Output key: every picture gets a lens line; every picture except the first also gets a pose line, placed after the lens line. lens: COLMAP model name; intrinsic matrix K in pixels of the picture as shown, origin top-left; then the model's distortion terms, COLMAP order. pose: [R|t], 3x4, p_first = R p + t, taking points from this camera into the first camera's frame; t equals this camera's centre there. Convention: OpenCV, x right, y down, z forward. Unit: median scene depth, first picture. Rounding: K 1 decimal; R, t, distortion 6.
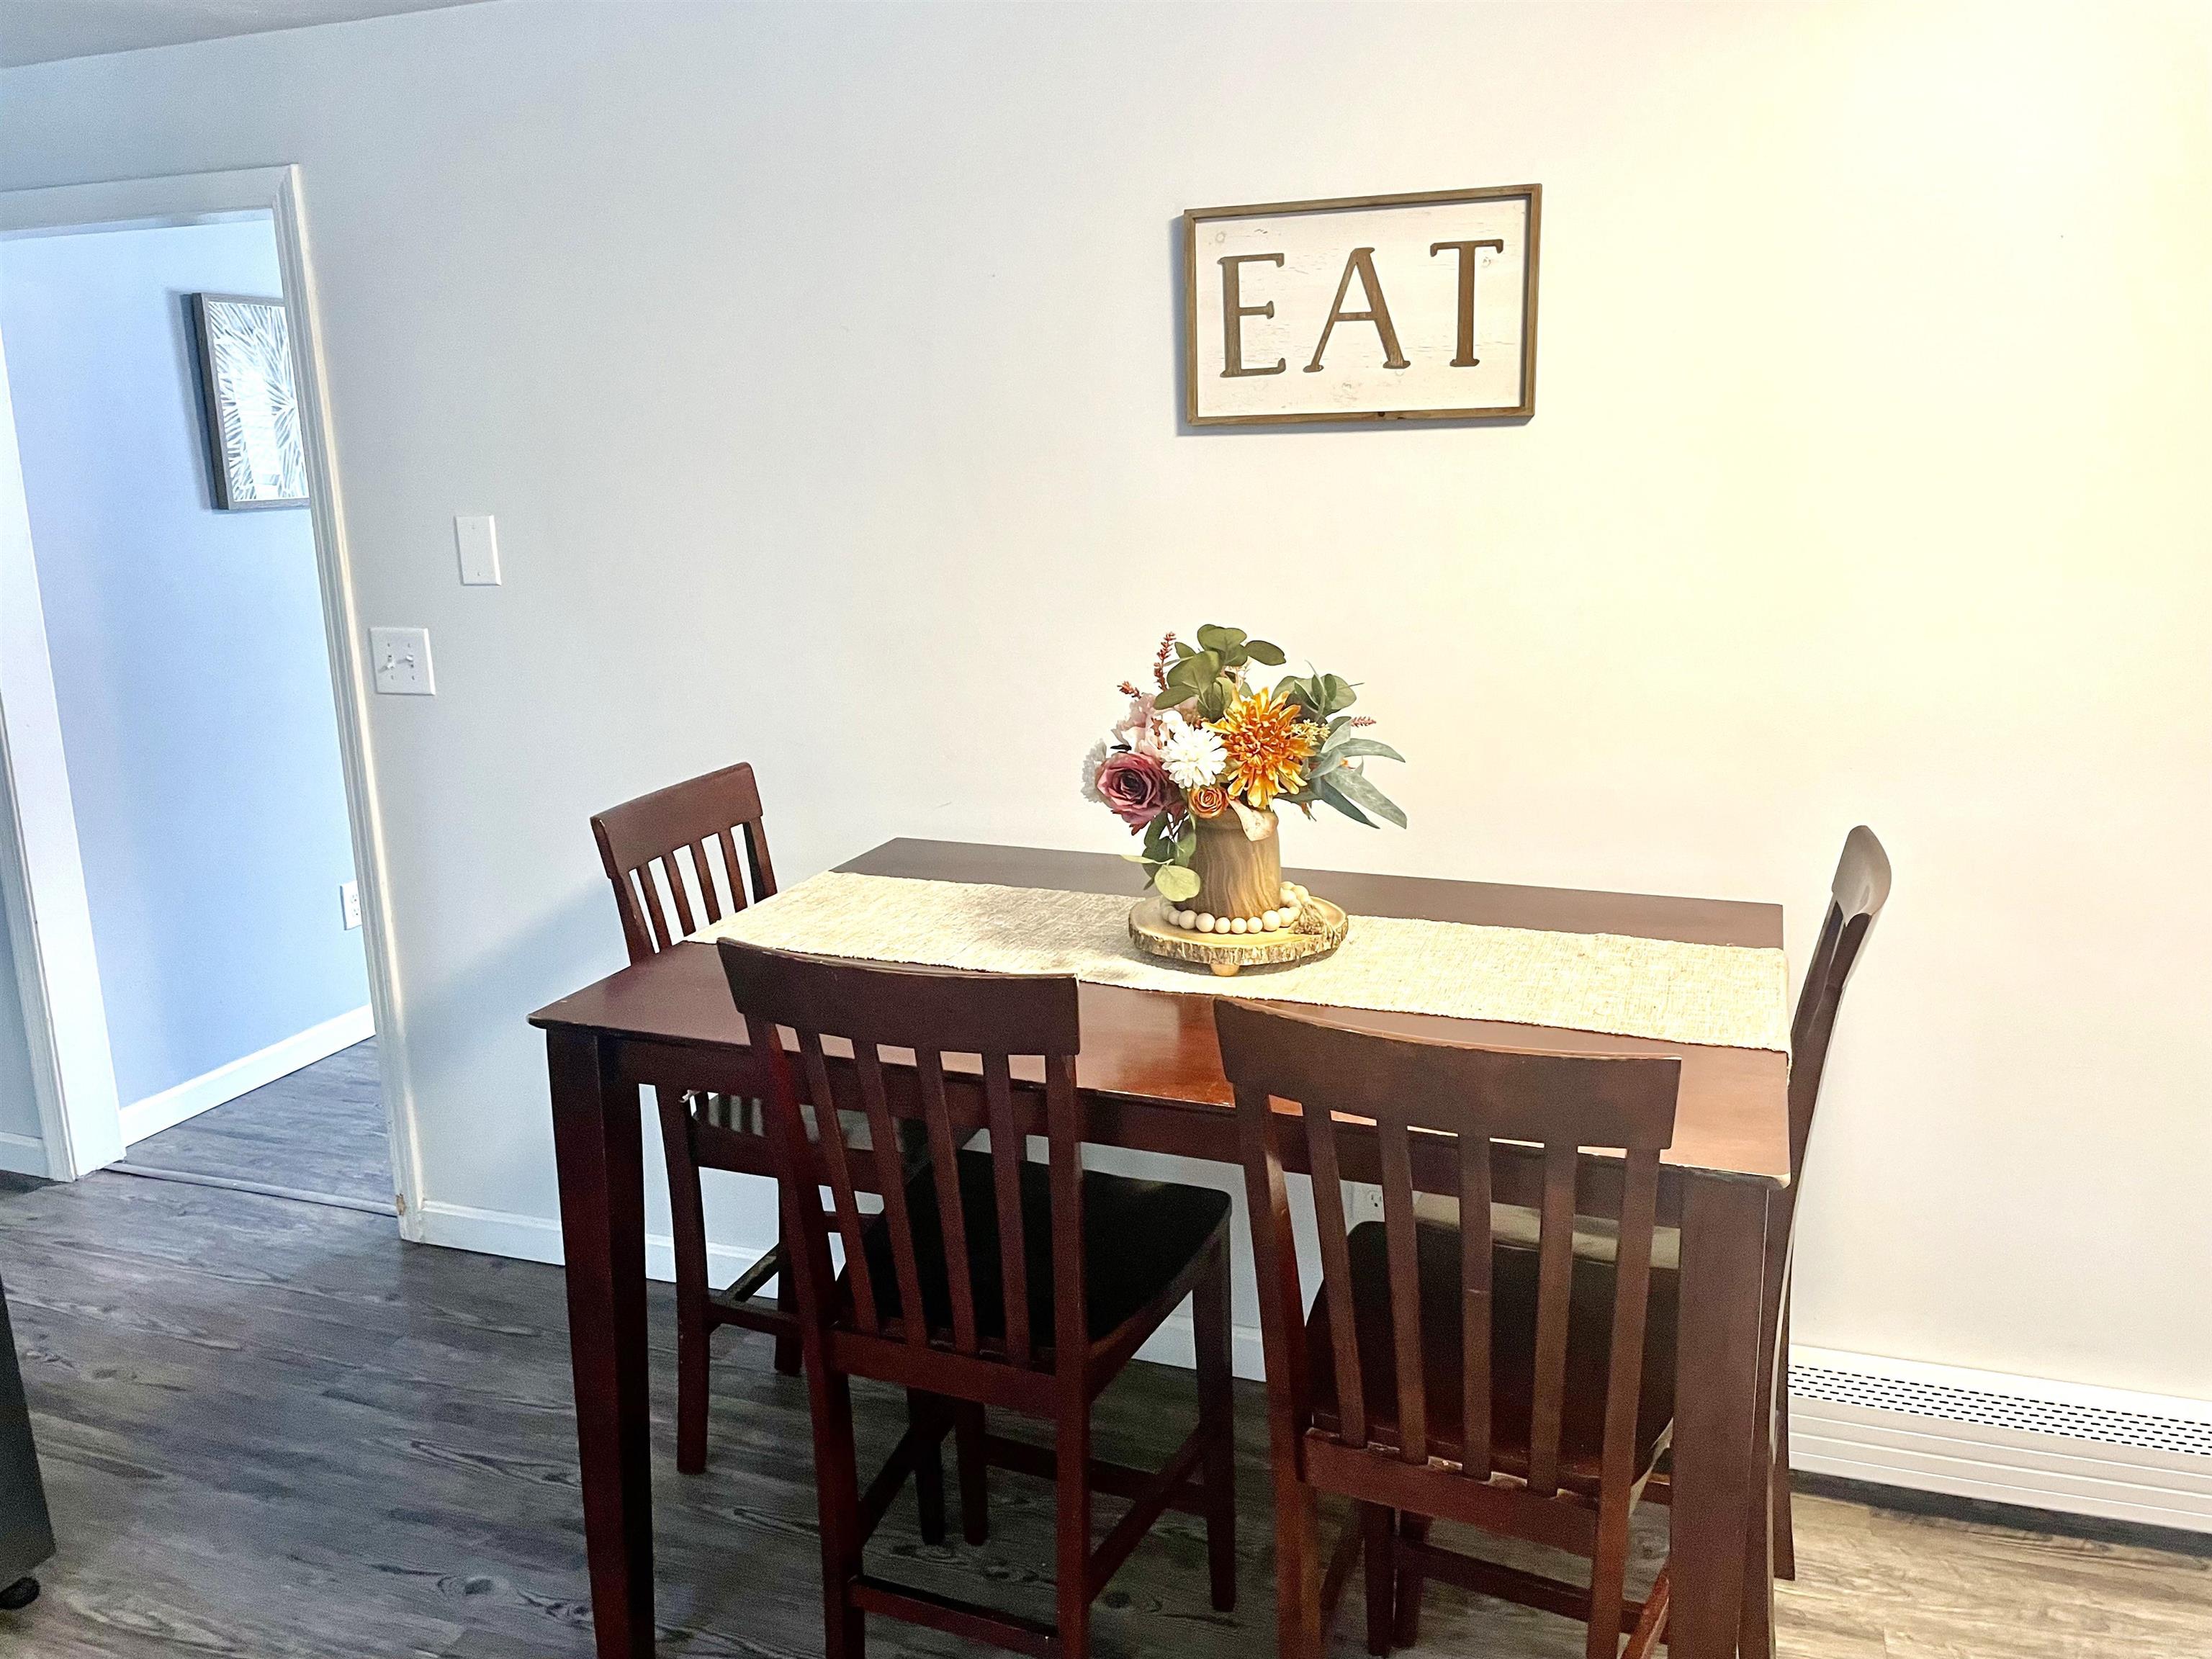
lens RADIAL K [[1687.3, 0, 1104.6], [0, 1687.3, 819.2], [0, 0, 1]] dist [0.075474, -0.062119]
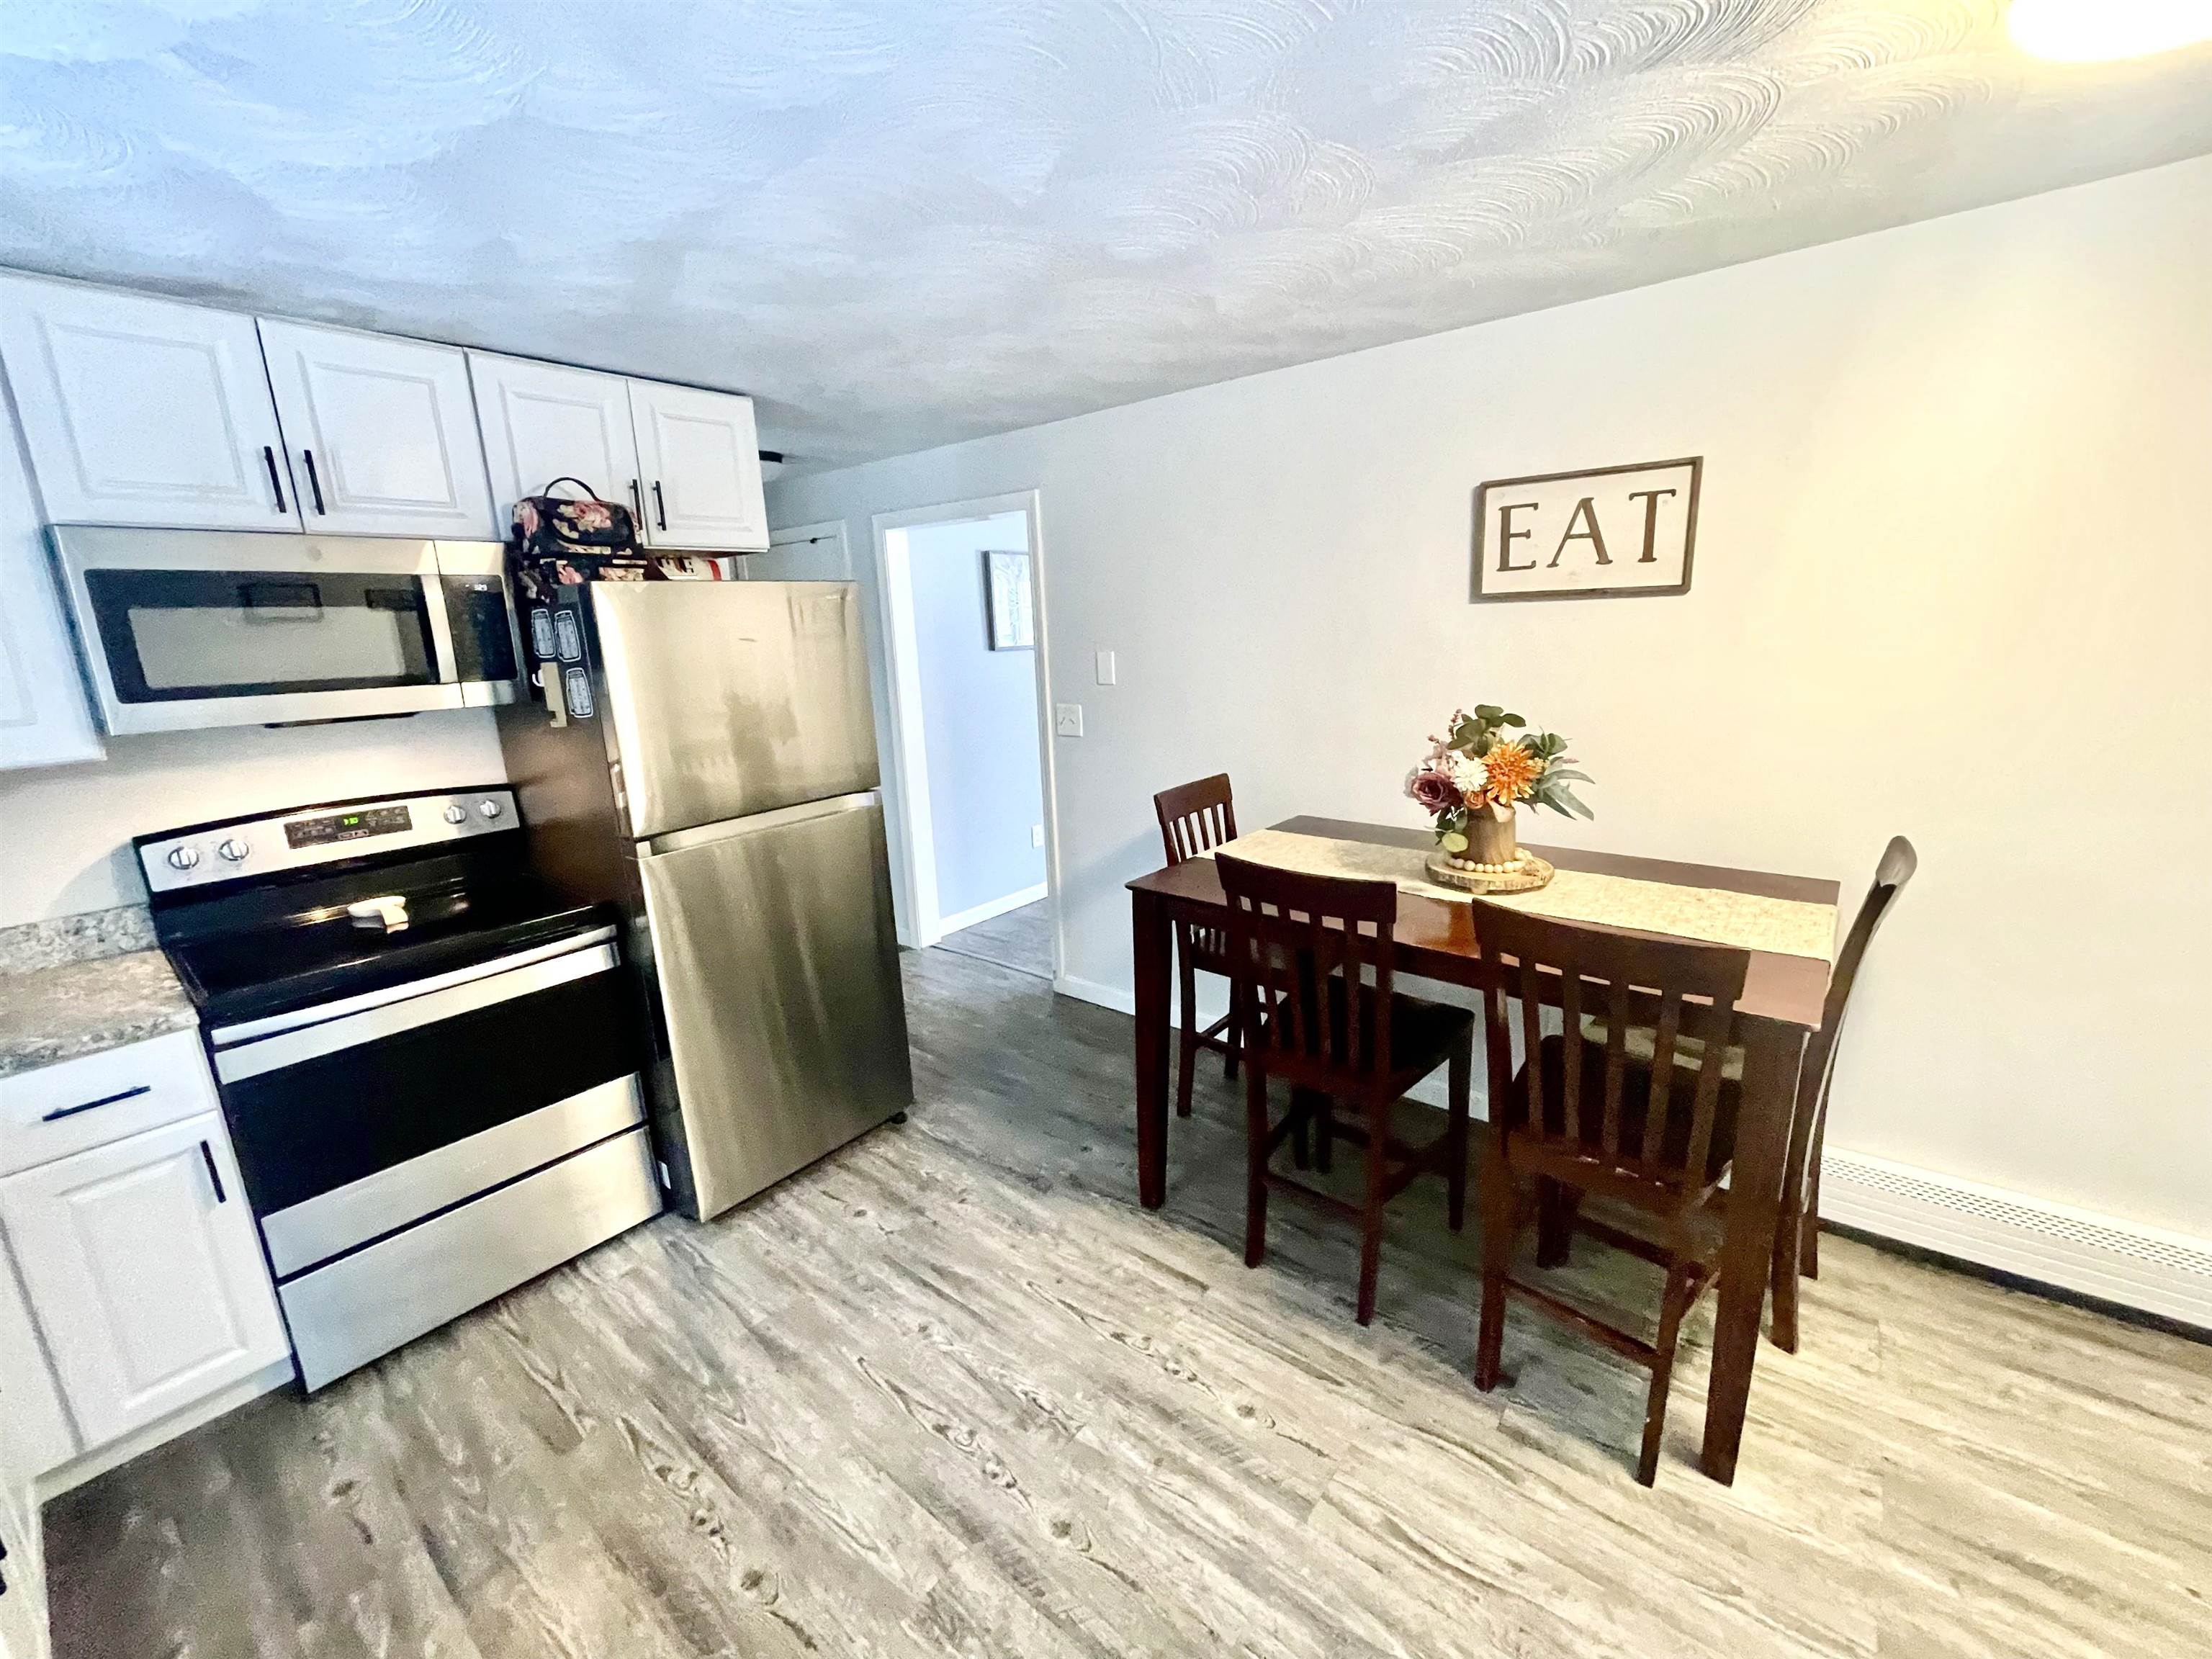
lens RADIAL K [[899.2, 0, 1103.9], [0, 899.2, 828.7], [0, 0, 1]] dist [-0.004909, 0.002628]
pose [[0.945010, 0.058772, -0.321716, -0.004275], [-0.053042, 0.998239, 0.026557, 0.014157], [0.322710, -0.008033, 0.946464, -0.062252]]
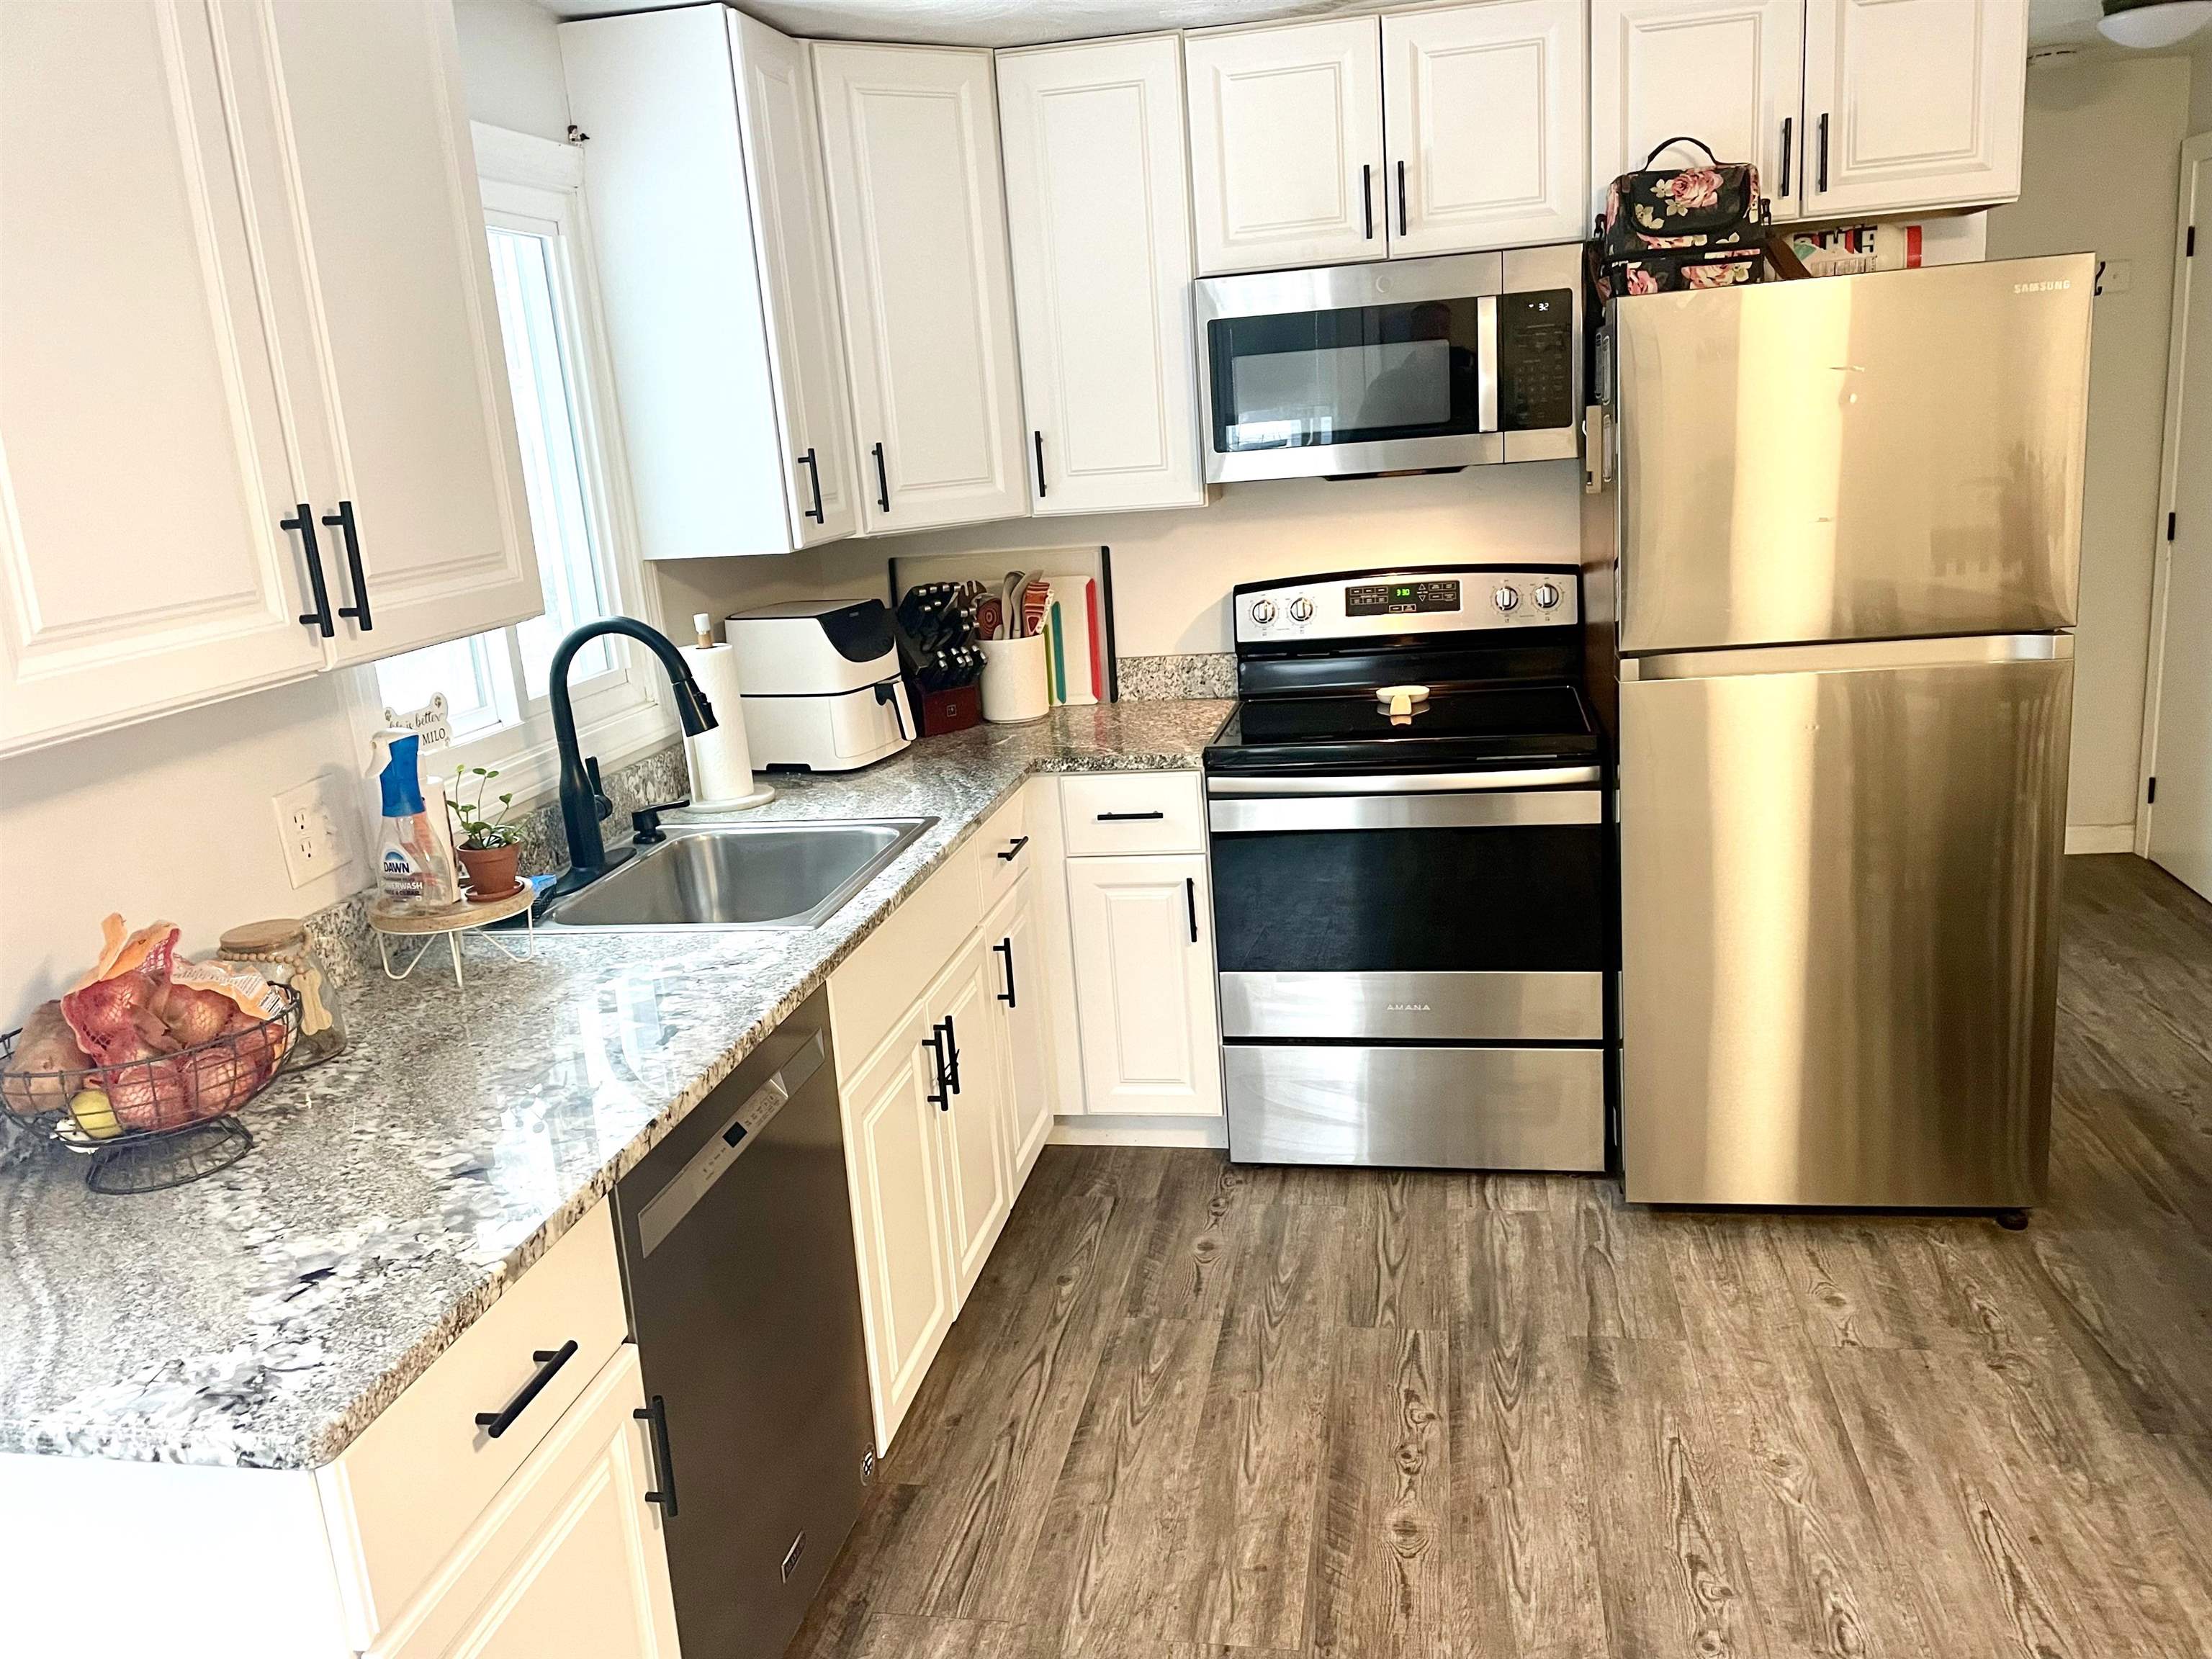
lens RADIAL K [[1687.3, 0, 1115.0], [0, 1687.3, 831.0], [0, 0, 1]] dist [0.075474, -0.062119]
pose [[0.156702, 0.249572, -0.955593, 0.492825], [-0.145564, 0.962816, 0.227589, -0.036827], [0.976860, 0.103437, 0.187204, 0.070179]]
